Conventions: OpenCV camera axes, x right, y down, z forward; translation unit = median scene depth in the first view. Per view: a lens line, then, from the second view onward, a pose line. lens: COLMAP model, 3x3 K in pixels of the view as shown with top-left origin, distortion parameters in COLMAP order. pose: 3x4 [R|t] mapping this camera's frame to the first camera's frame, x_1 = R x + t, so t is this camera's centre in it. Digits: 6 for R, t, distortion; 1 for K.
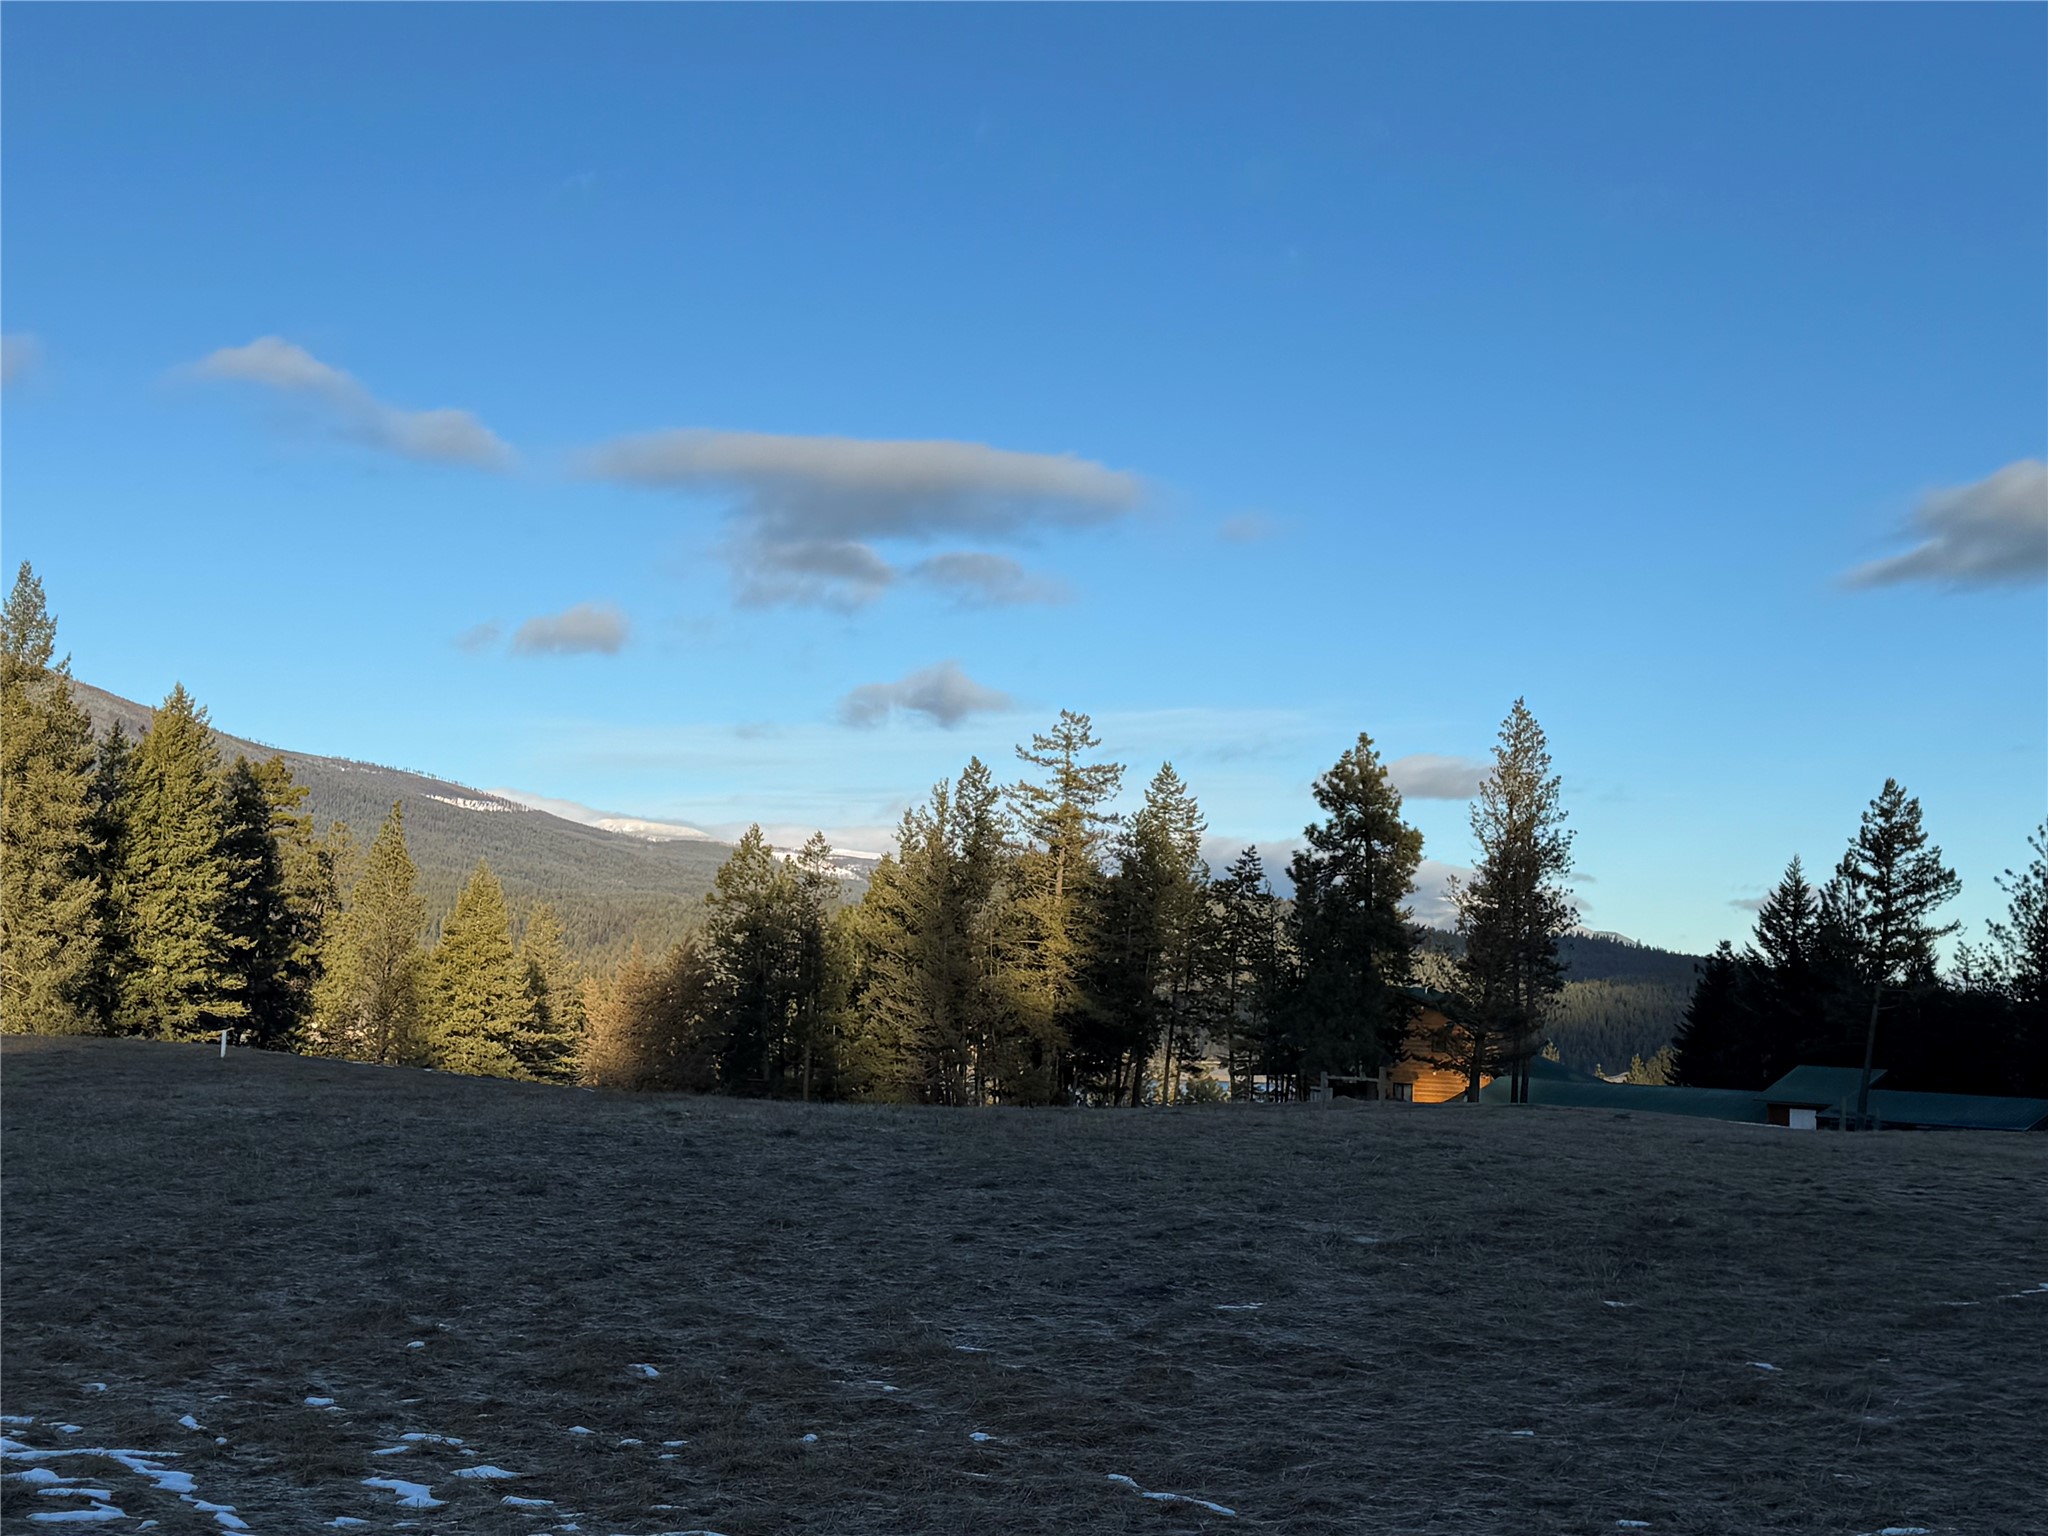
lens RADIAL K [[2800.8, 0, 1014.7], [0, 2800.8, 787.1], [0, 0, 1]] dist [0.138778, 0.000000]
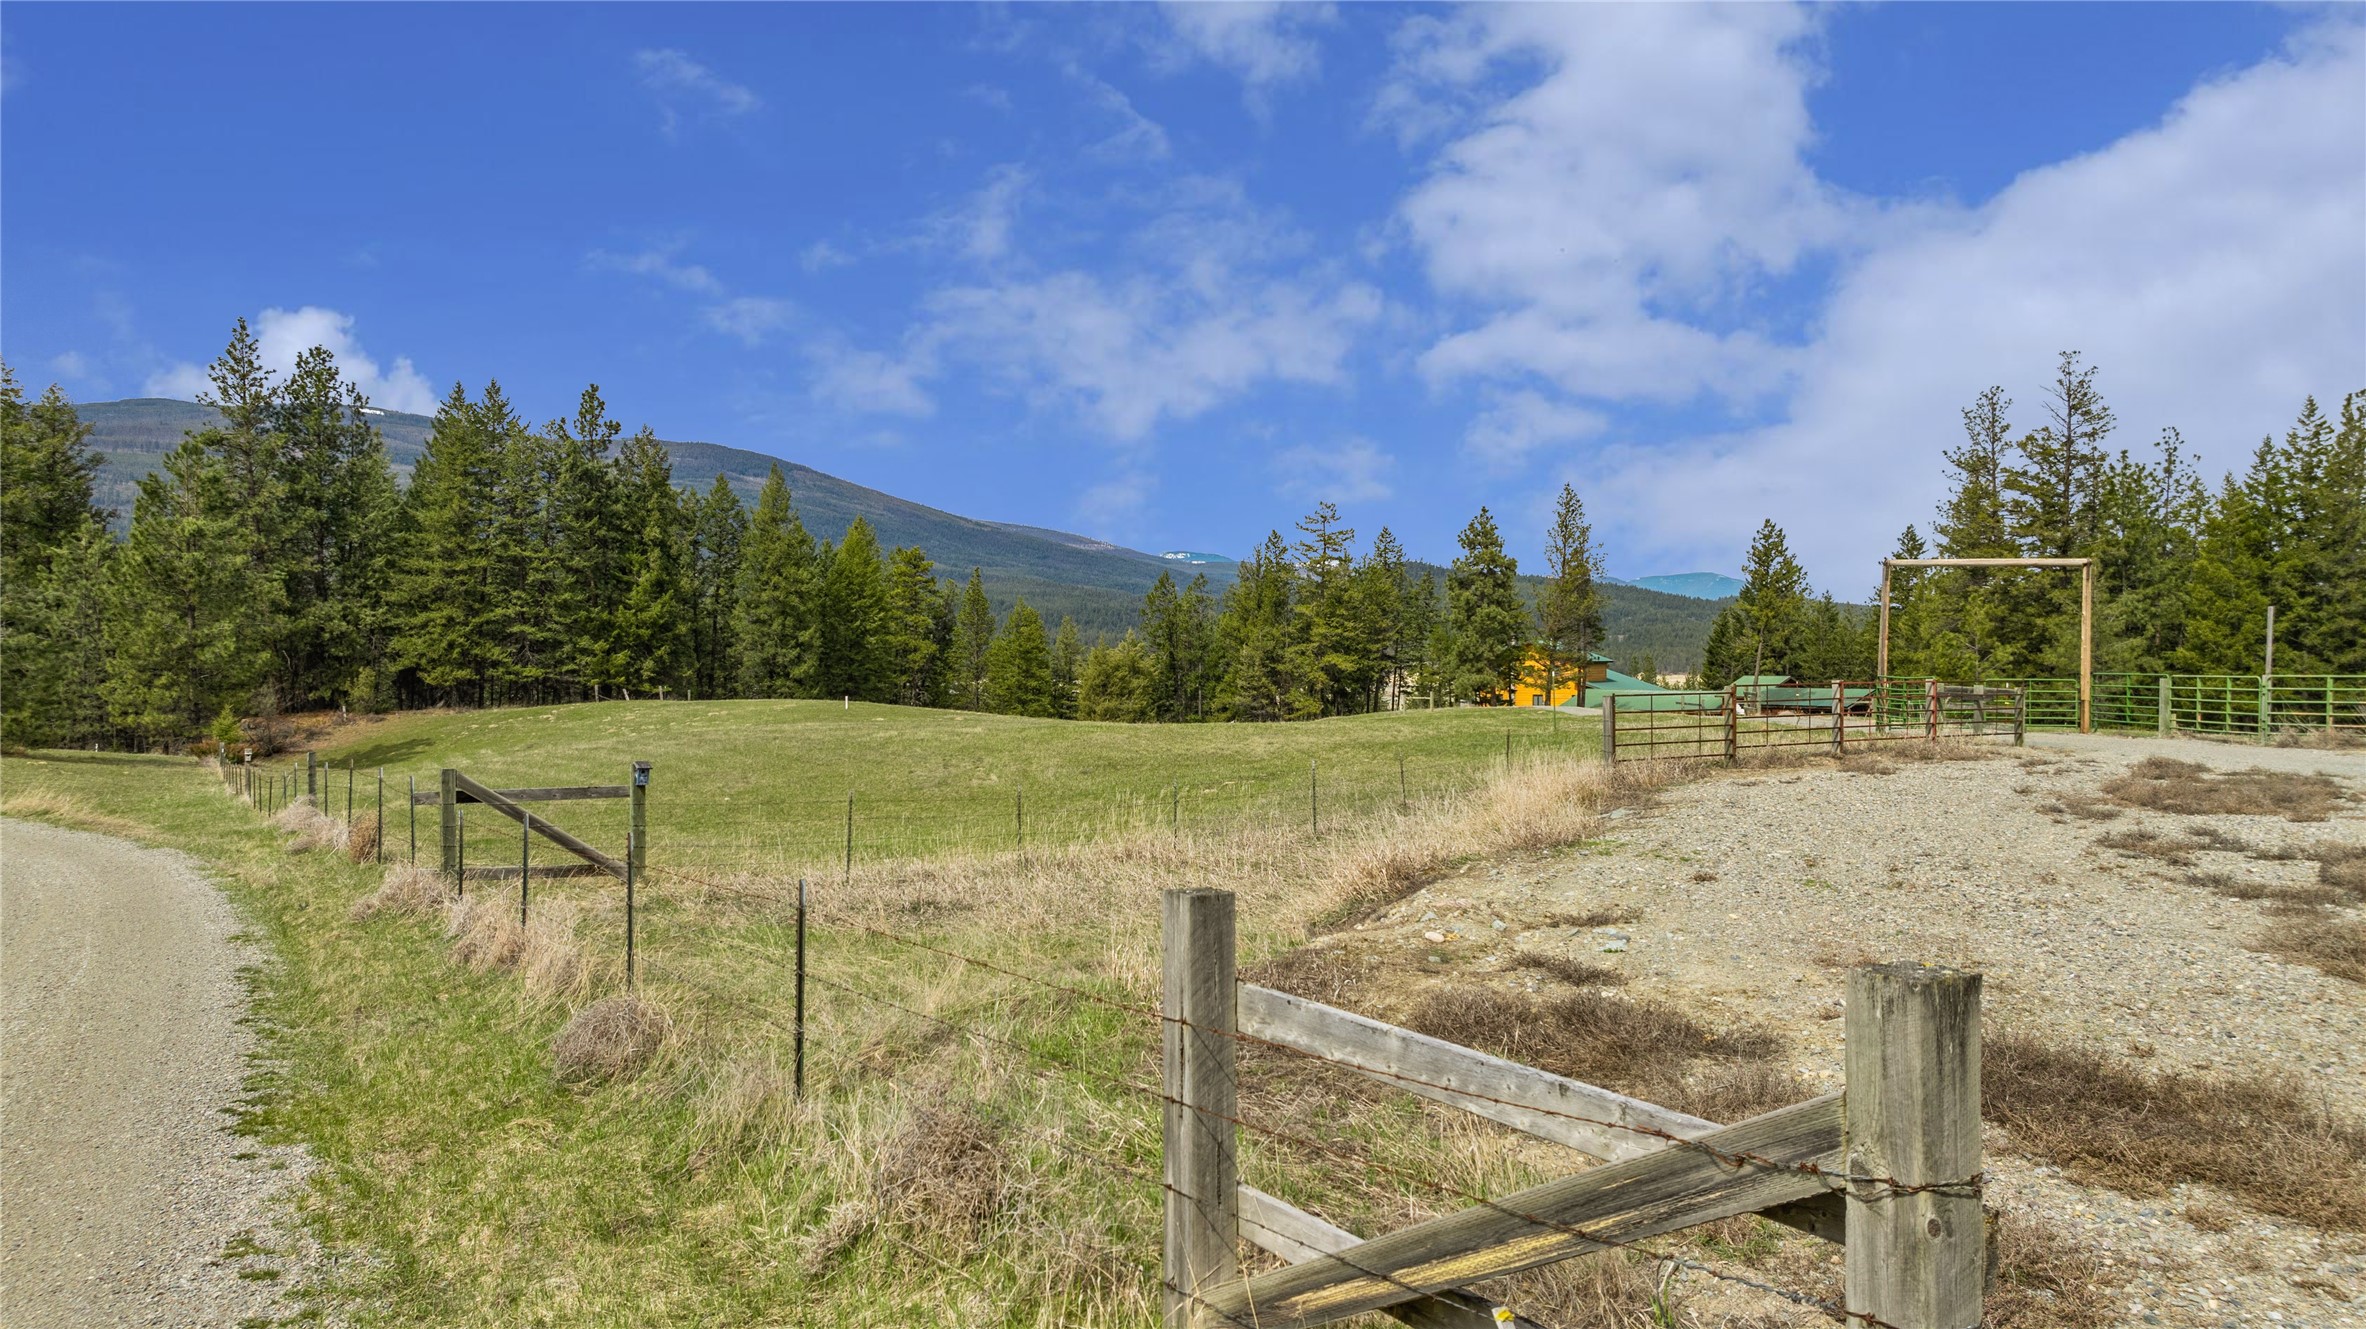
lens RADIAL K [[1688.6, 0, 1189.1], [0, 1688.6, 671.2], [0, 0, 1]] dist [-0.024878, 0.024079]
pose [[0.990034, -0.040206, -0.134966, 0.089107], [0.051705, 0.995224, 0.082798, -0.015014], [0.130992, -0.088951, 0.987385, -0.133426]]
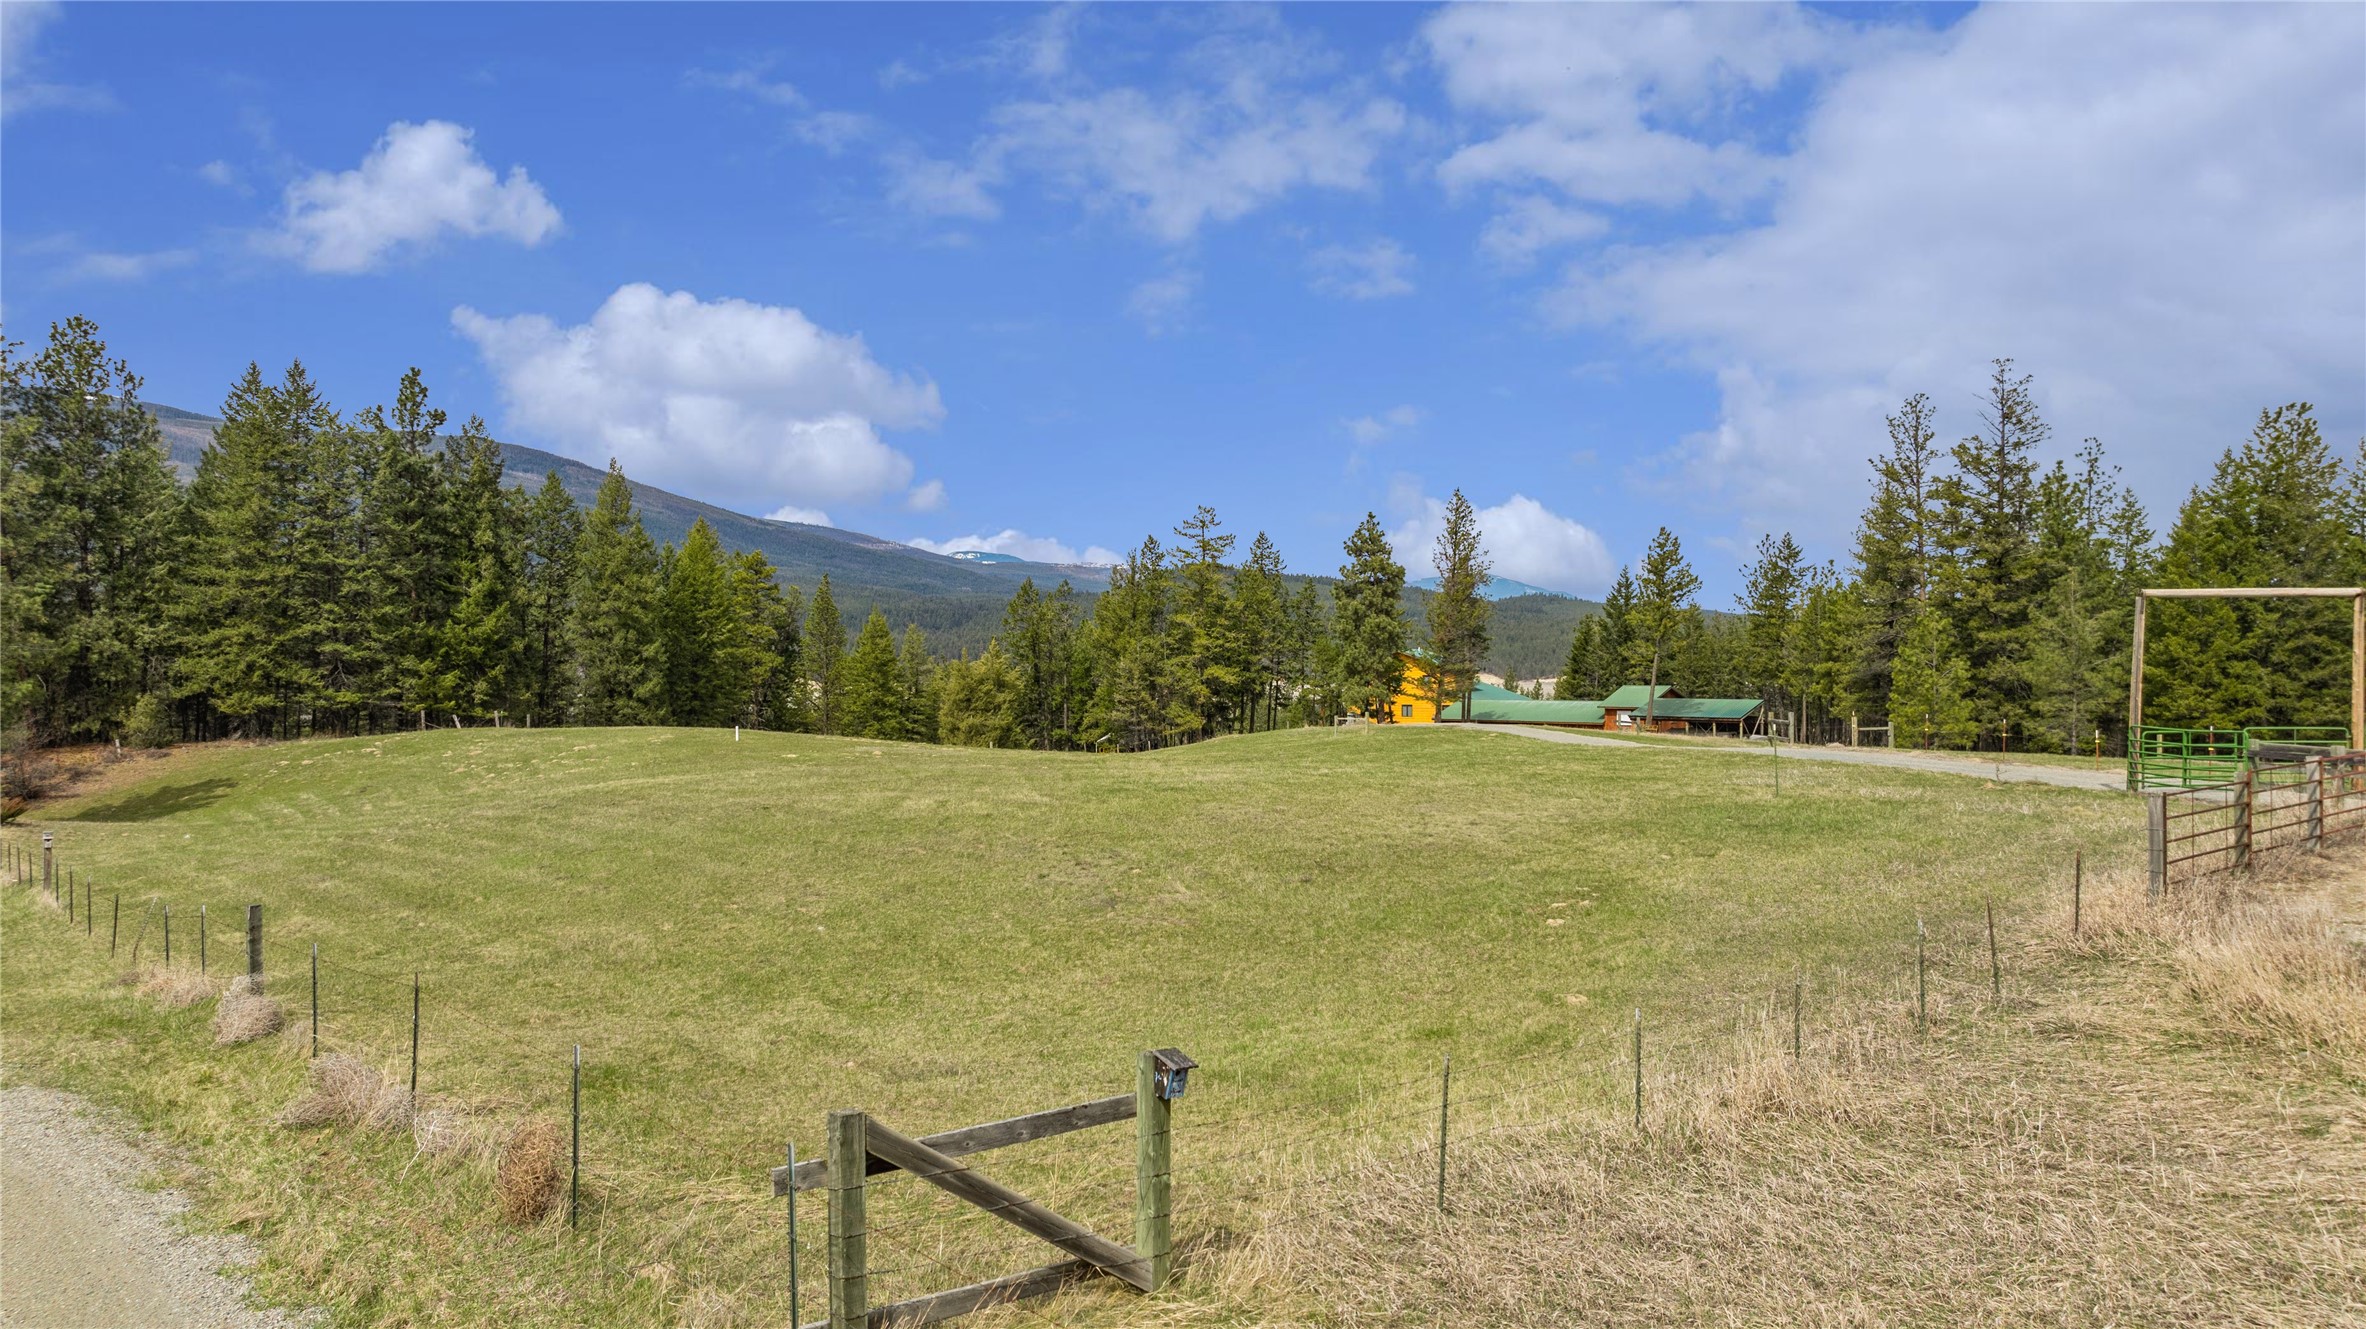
lens RADIAL K [[1688.6, 0, 1191.7], [0, 1688.6, 676.9], [0, 0, 1]] dist [-0.024878, 0.024079]
pose [[0.998920, -0.045406, -0.009809, 0.020939], [0.046117, 0.994691, 0.091995, -0.021225], [0.005580, -0.092349, 0.995711, -0.066270]]
